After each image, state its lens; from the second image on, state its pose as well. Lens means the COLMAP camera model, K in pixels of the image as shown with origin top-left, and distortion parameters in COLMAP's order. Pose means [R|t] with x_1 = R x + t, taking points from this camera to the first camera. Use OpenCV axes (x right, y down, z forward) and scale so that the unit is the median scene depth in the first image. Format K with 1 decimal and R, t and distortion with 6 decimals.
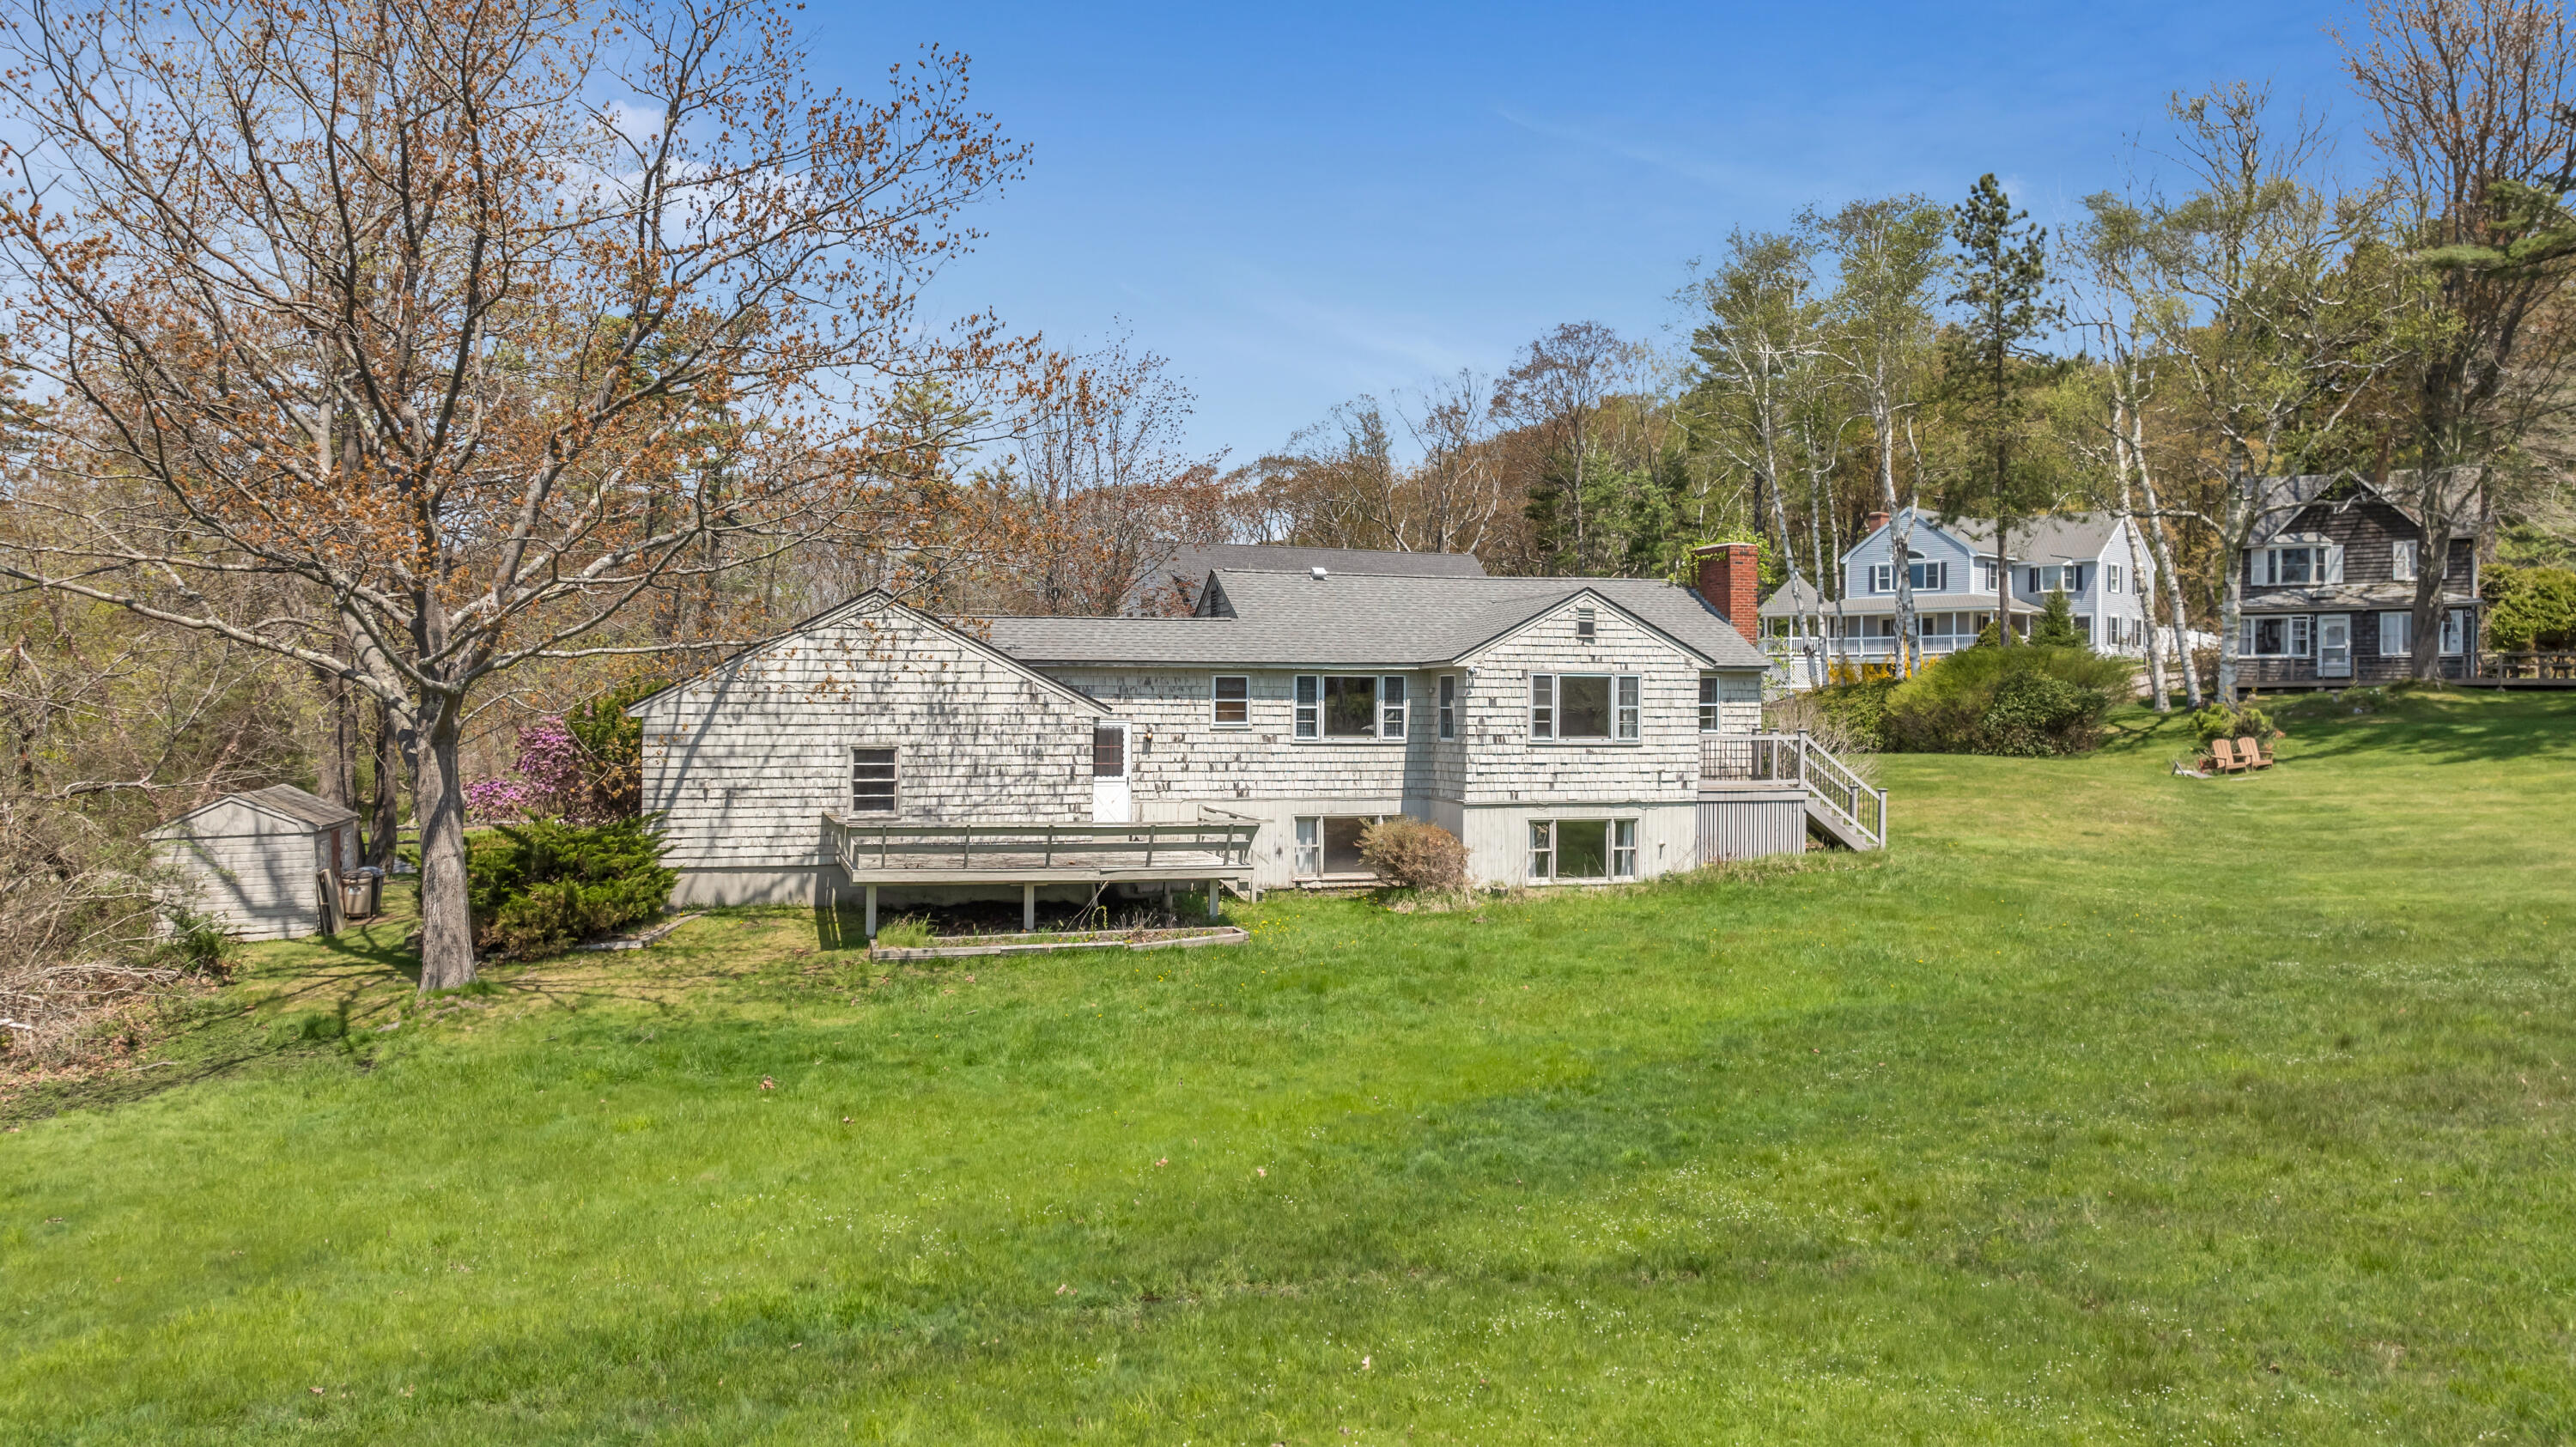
lens RADIAL K [[1819.0, 0, 1280.0], [0, 1819.0, 719.3], [0, 0, 1]] dist [-0.017412, 0.003158]
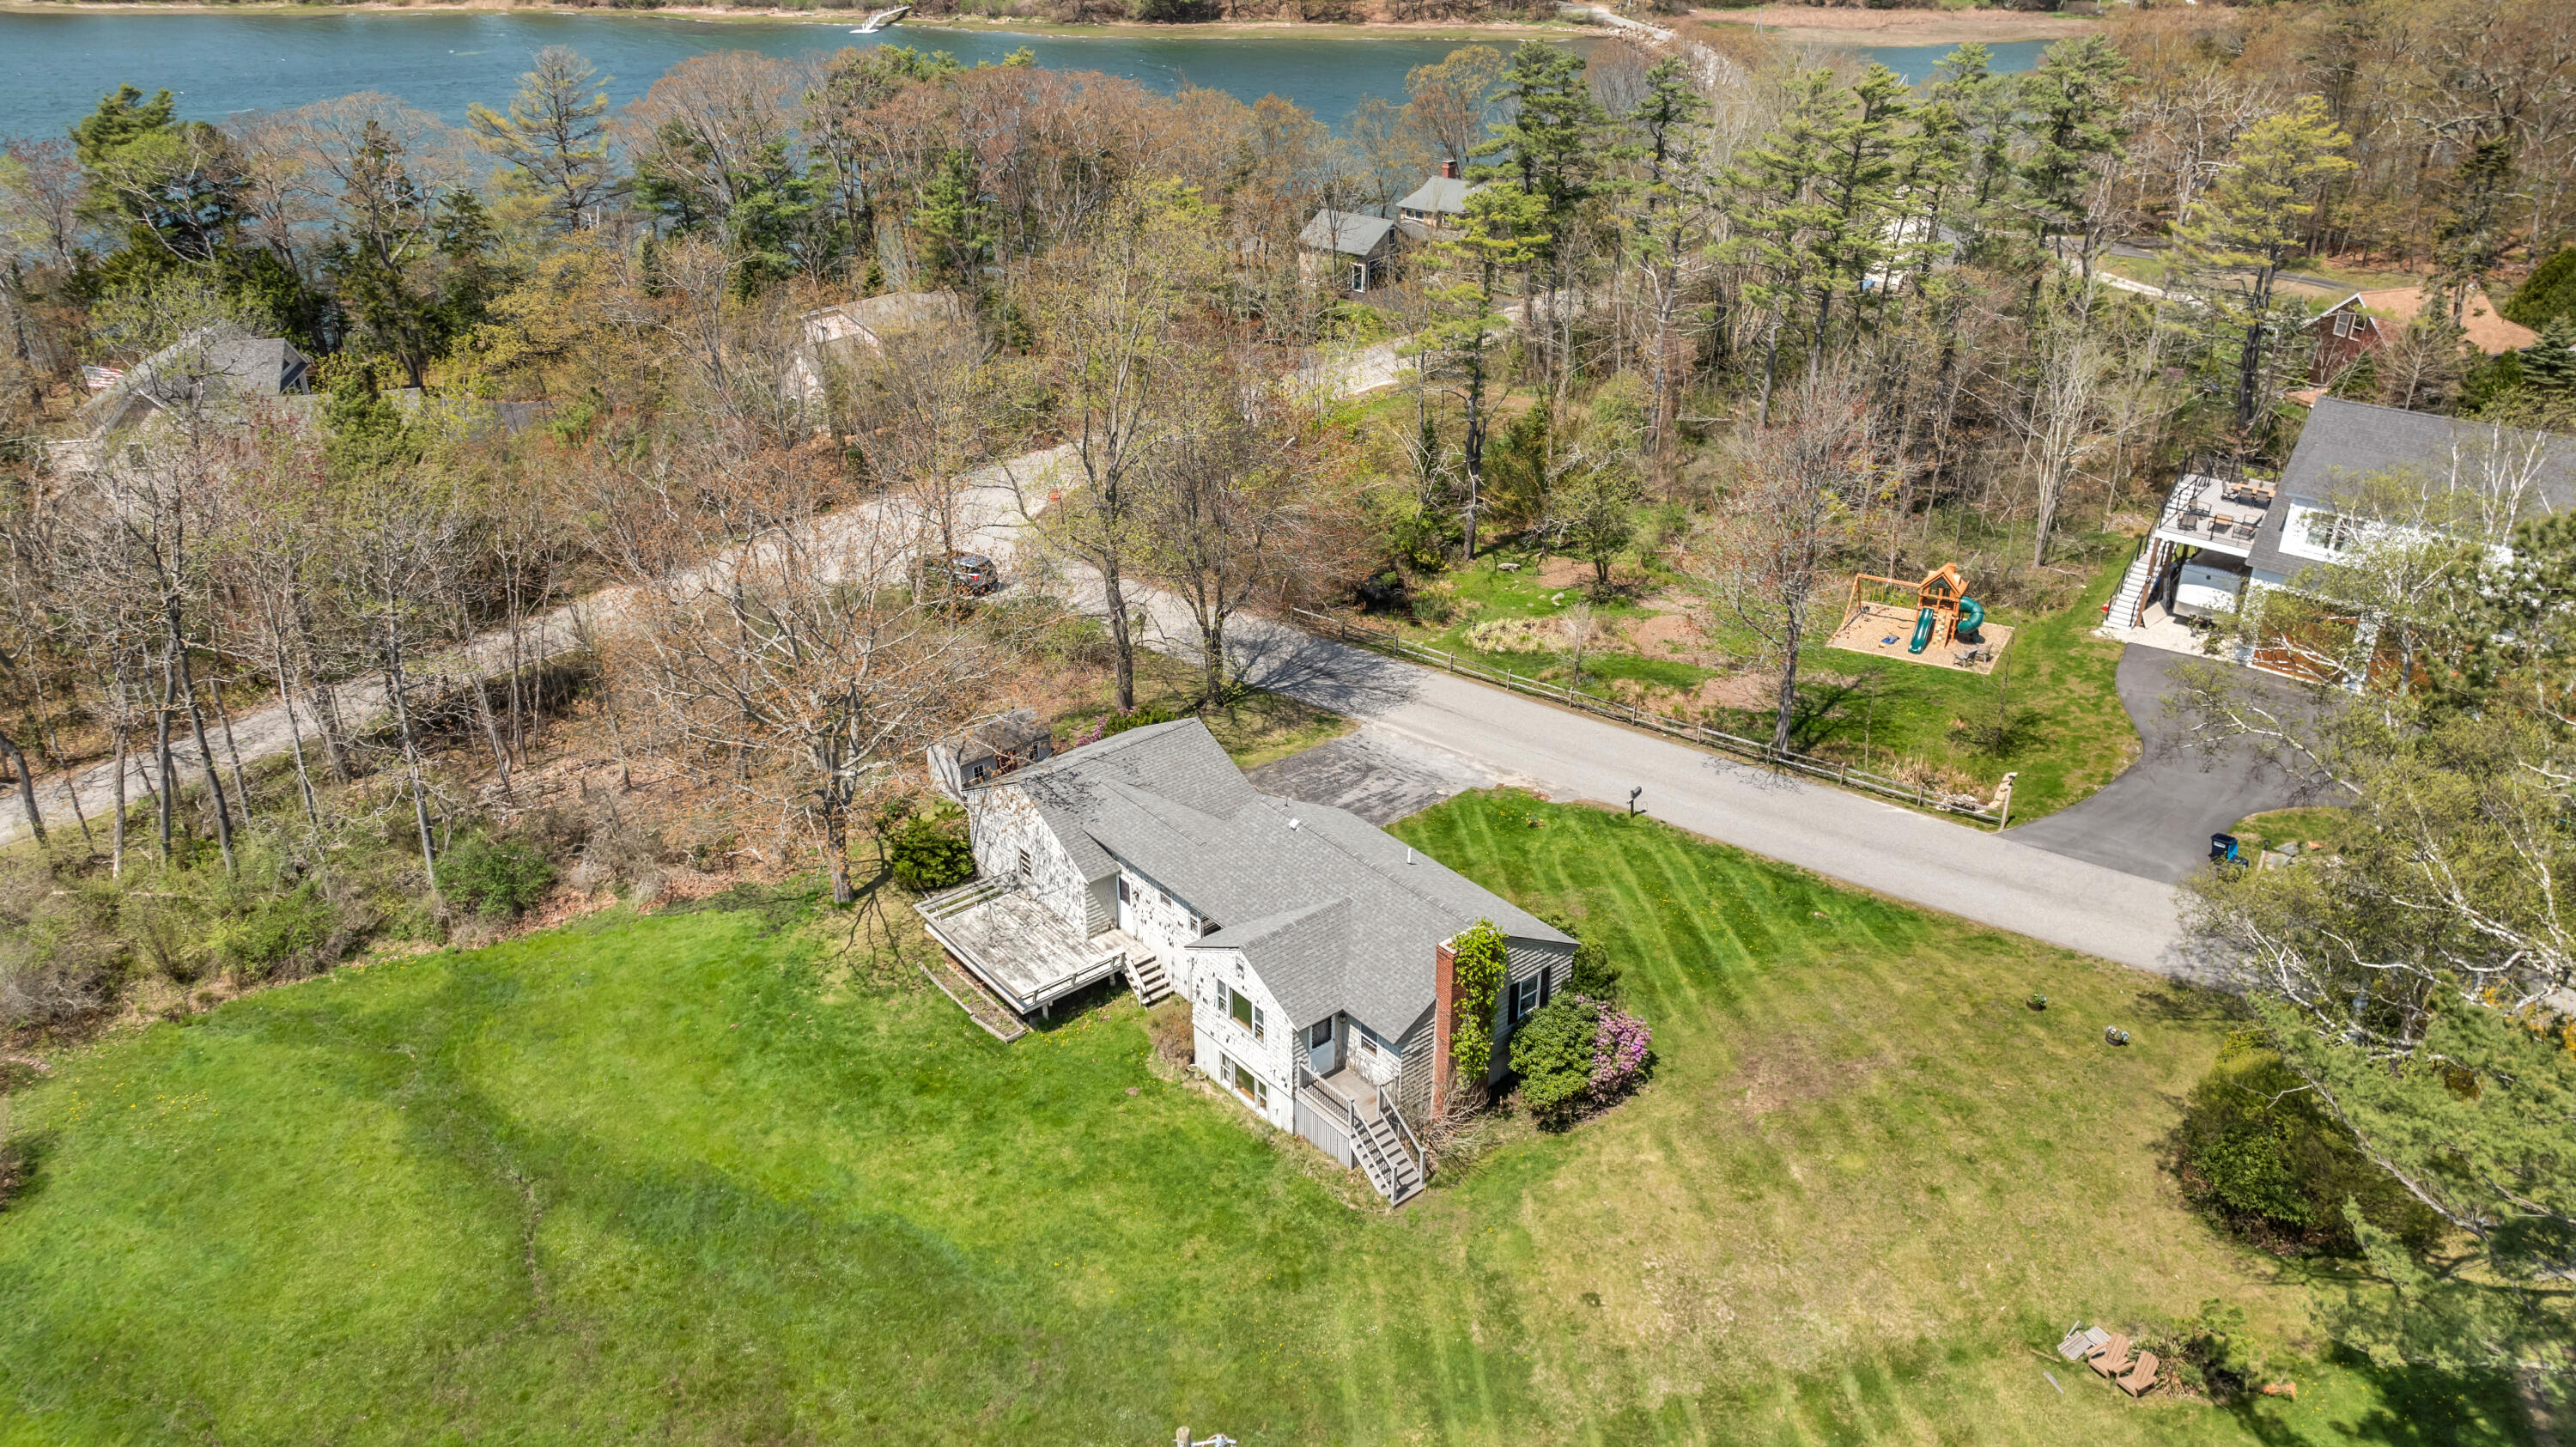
lens RADIAL K [[1819.0, 0, 1292.1], [0, 1819.0, 723.2], [0, 0, 1]] dist [-0.017412, 0.003158]
pose [[0.405352, 0.407142, -0.818489, 1.357880], [0.000879, 0.895171, 0.445722, -0.919277], [0.914160, -0.181394, 0.362502, 0.515626]]
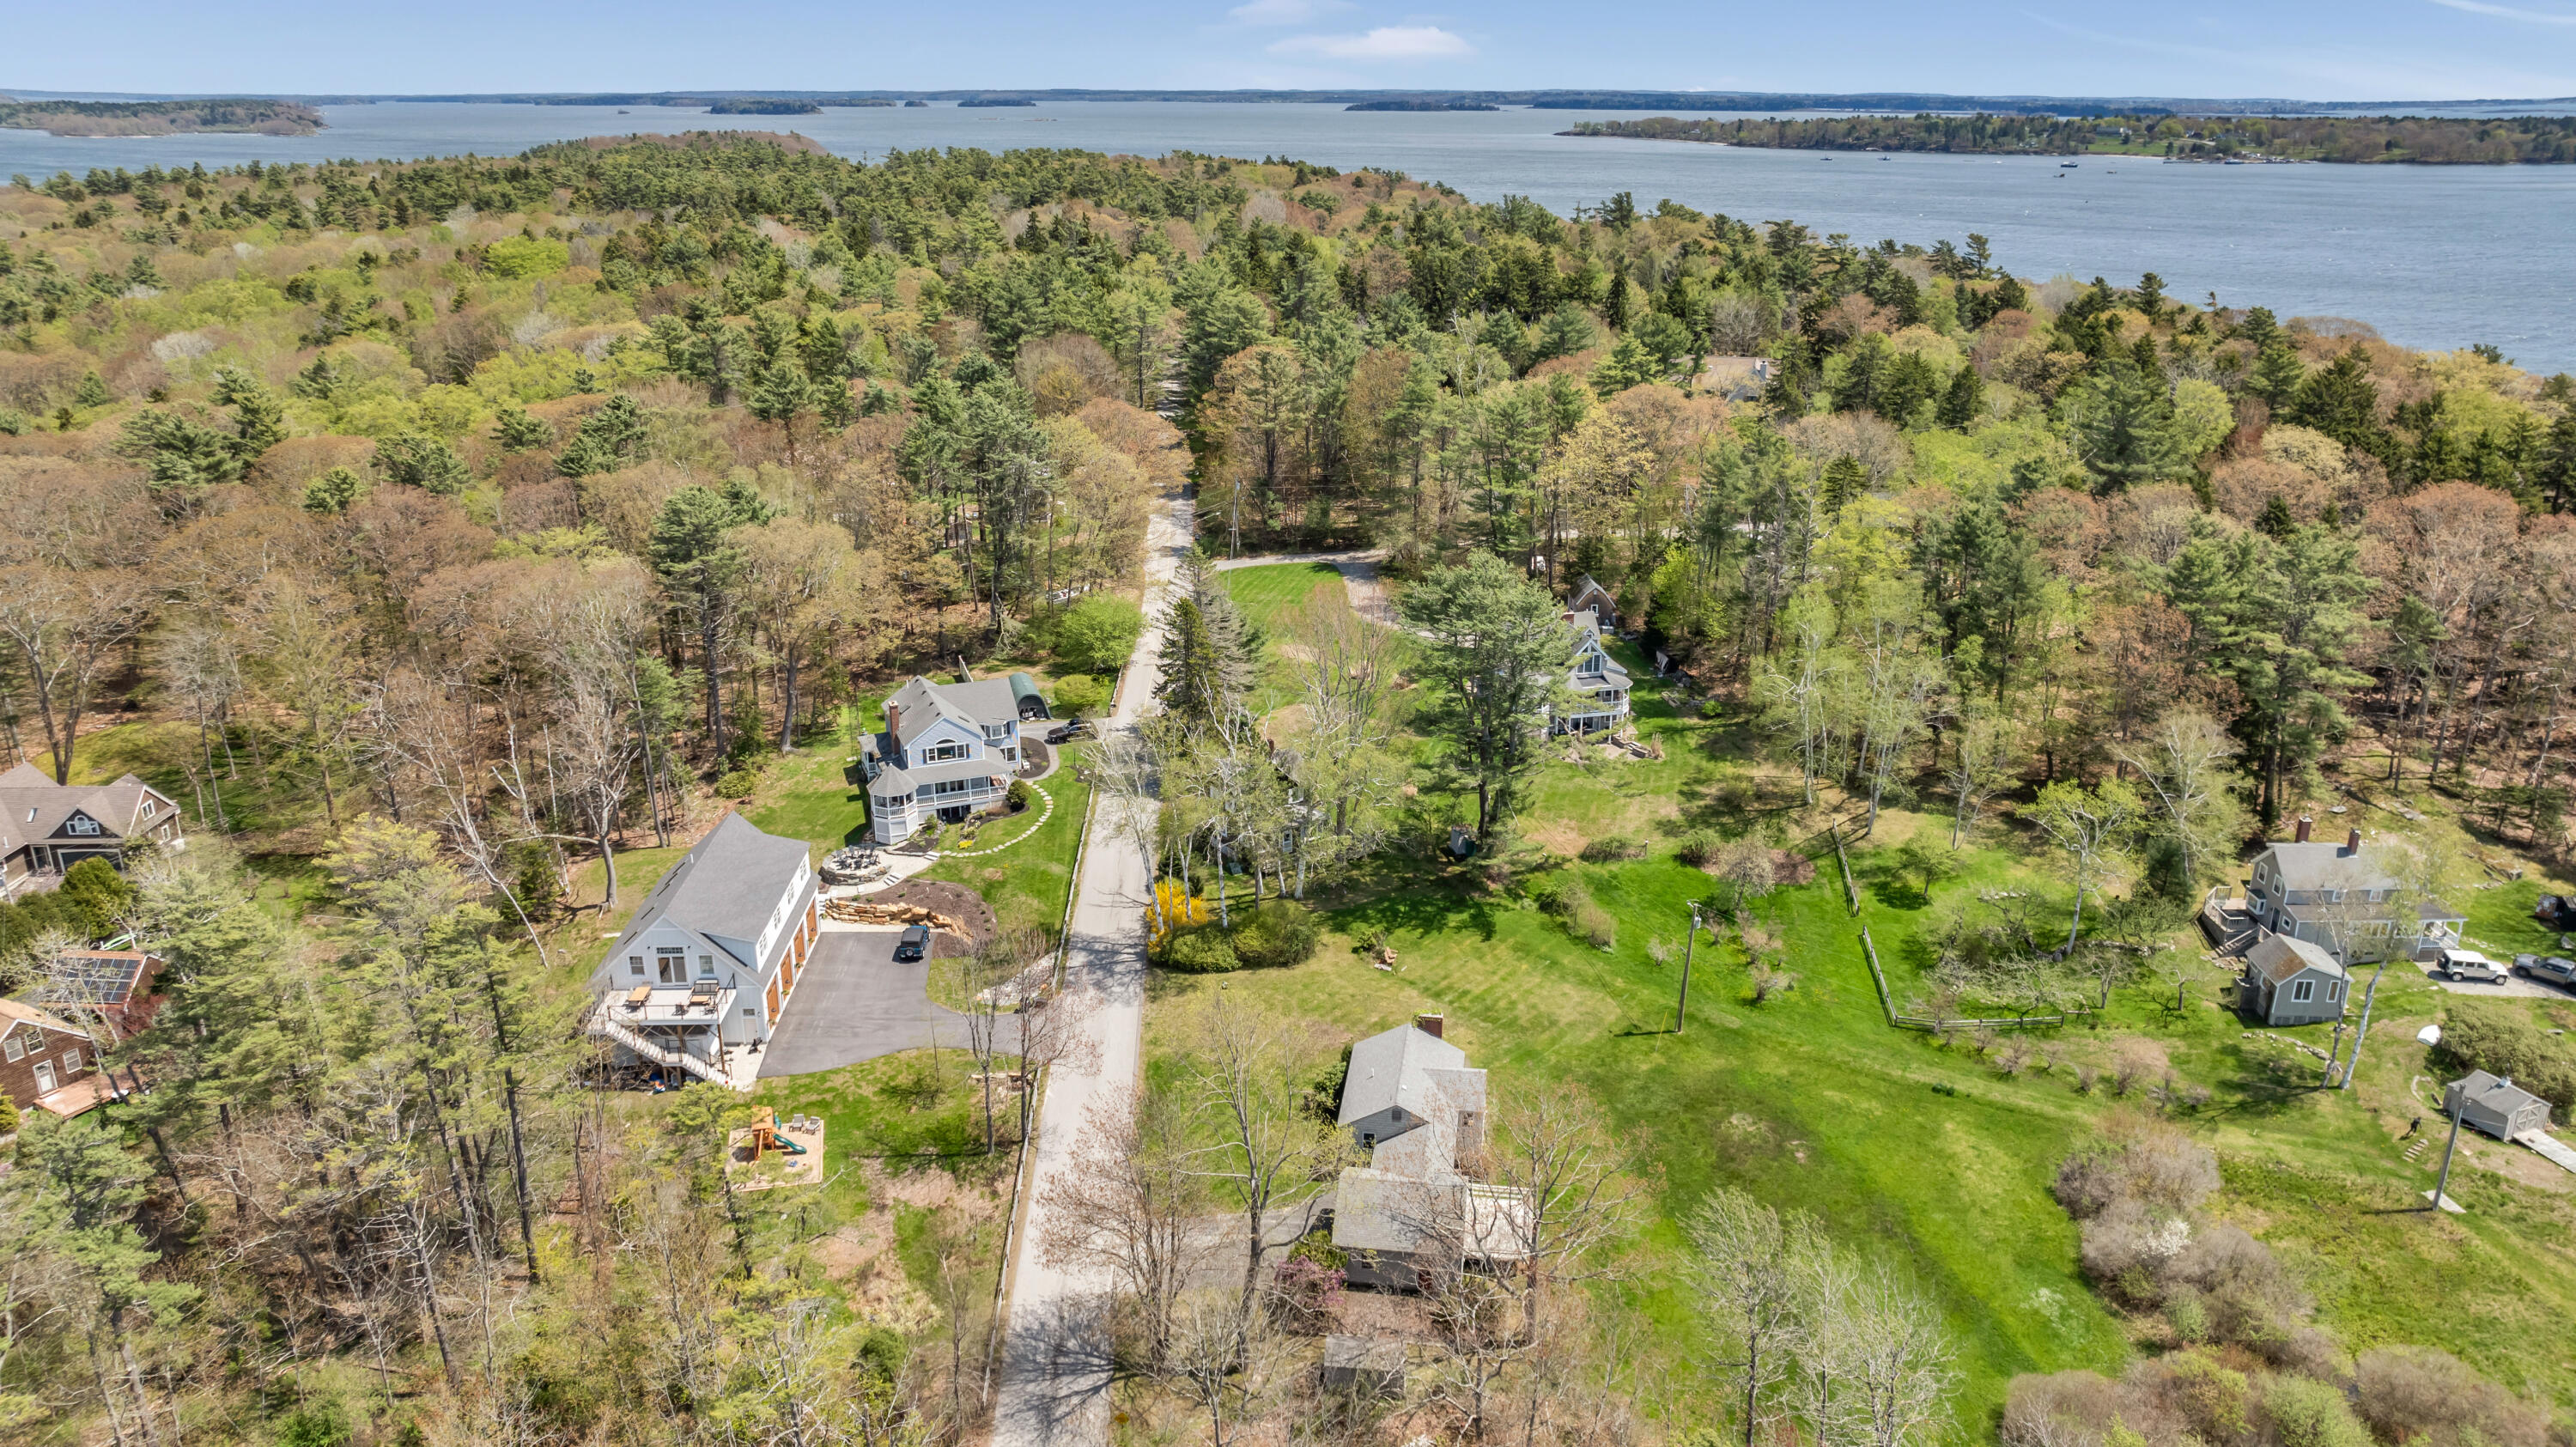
lens RADIAL K [[1819.0, 0, 1296.0], [0, 1819.0, 732.6], [0, 0, 1]] dist [-0.017412, 0.003158]
pose [[0.402092, -0.314159, 0.860015, -2.781584], [0.005114, 0.940048, 0.341004, -1.878447], [-0.915585, -0.132717, 0.379592, 0.088406]]
